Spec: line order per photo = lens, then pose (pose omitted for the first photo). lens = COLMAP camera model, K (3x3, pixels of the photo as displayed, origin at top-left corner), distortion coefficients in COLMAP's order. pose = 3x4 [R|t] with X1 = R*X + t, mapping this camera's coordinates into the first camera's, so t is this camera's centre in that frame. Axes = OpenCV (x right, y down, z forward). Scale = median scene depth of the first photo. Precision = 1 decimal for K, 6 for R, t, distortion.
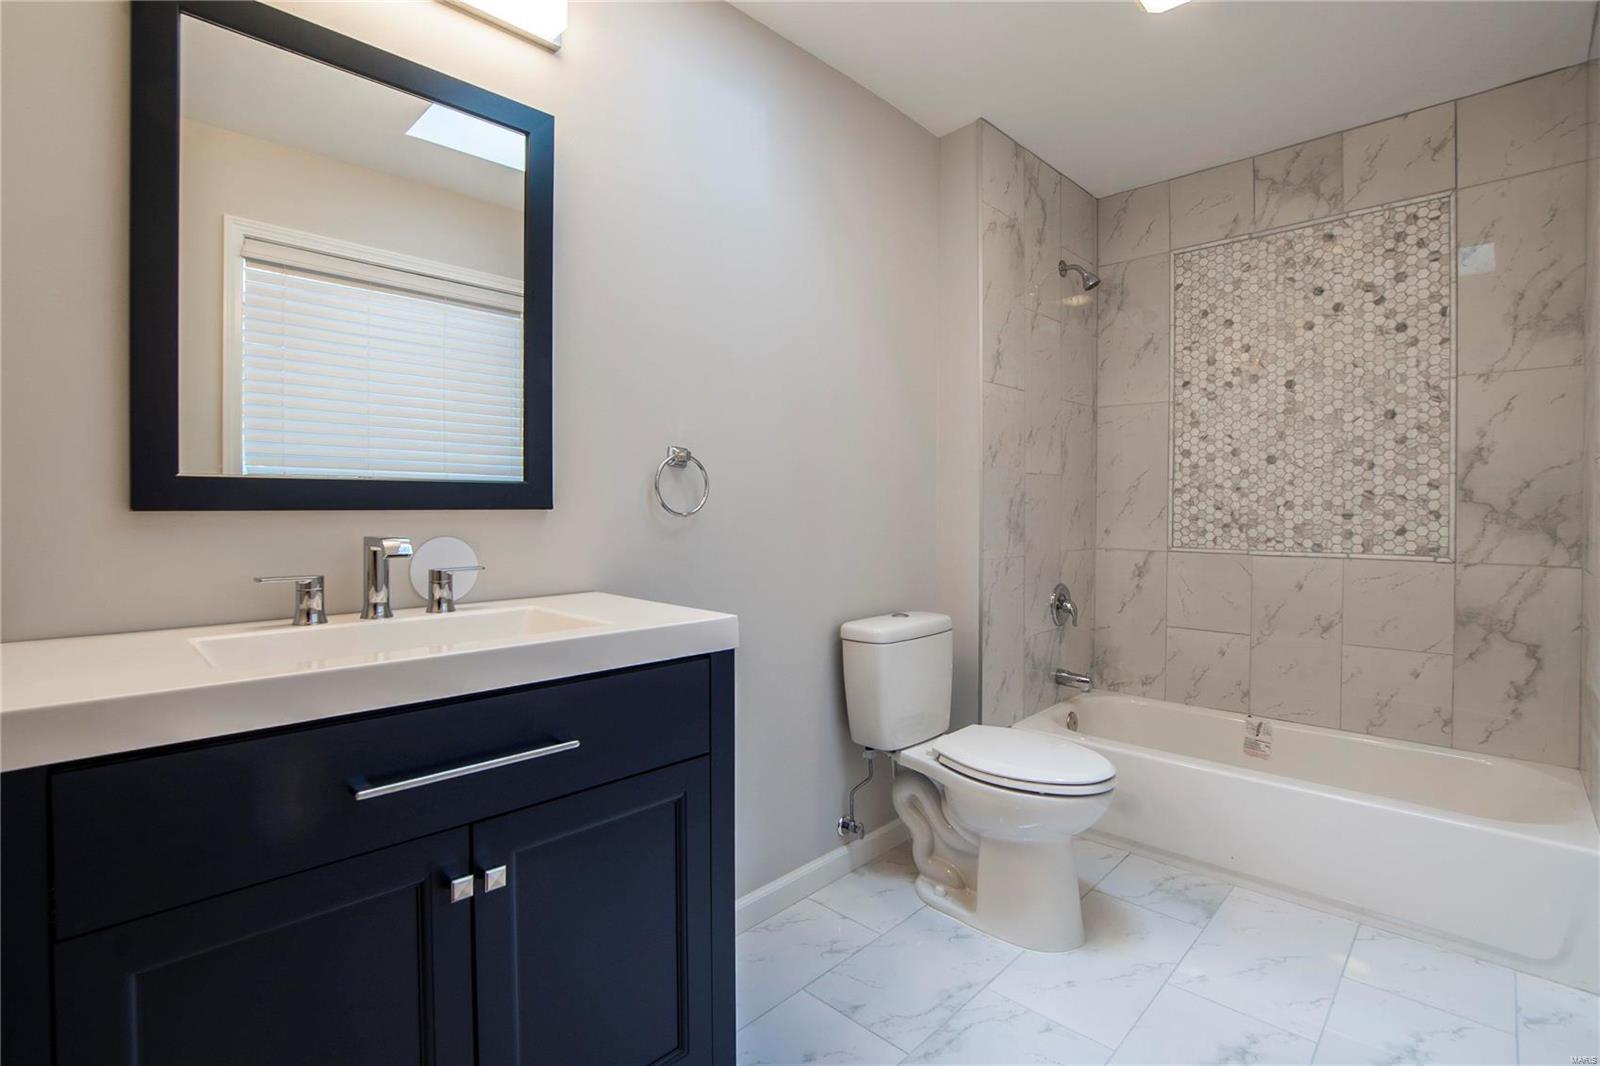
lens RADIAL K [[750.1, 0, 798.8], [0, 750.1, 502.7], [0, 0, 1]] dist [-0.030746, 0.000336]
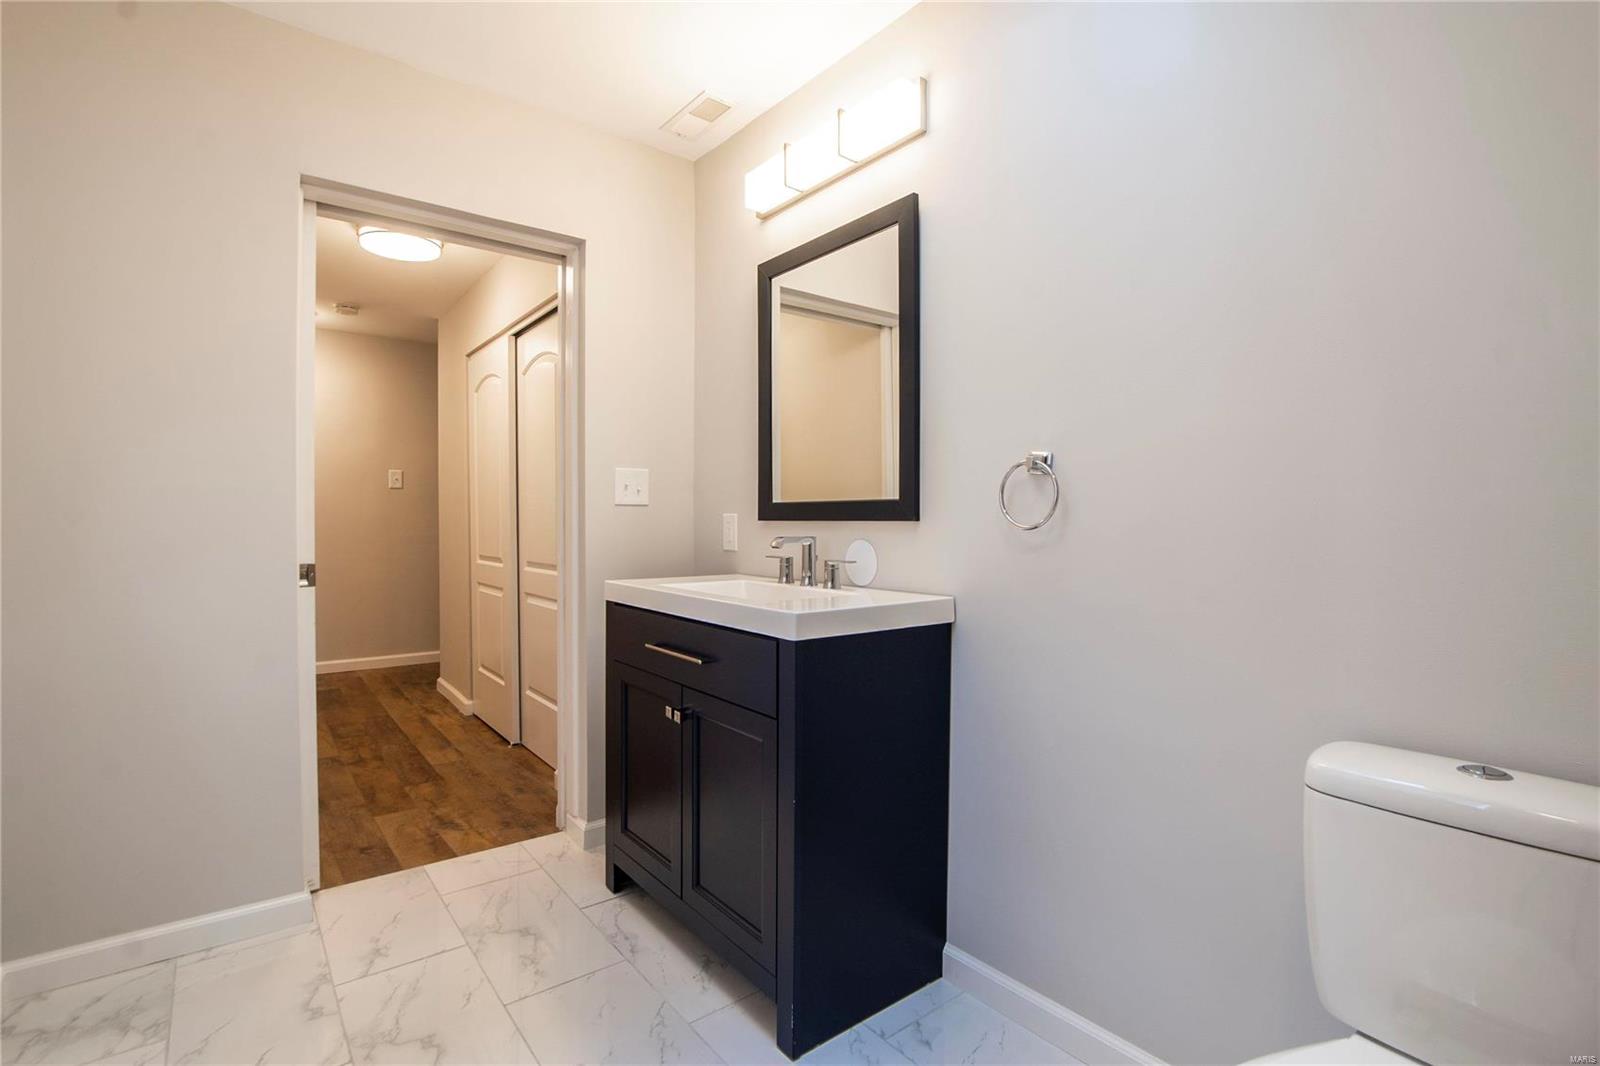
lens RADIAL K [[718.9, 0, 797.0], [0, 718.9, 527.0], [0, 0, 1]] dist [-0.029149, 0.000433]
pose [[-0.112021, 0.009582, -0.993660, 0.986691], [-0.004281, 0.999940, 0.010125, 0.008013], [0.993697, 0.005388, -0.111973, 1.101937]]
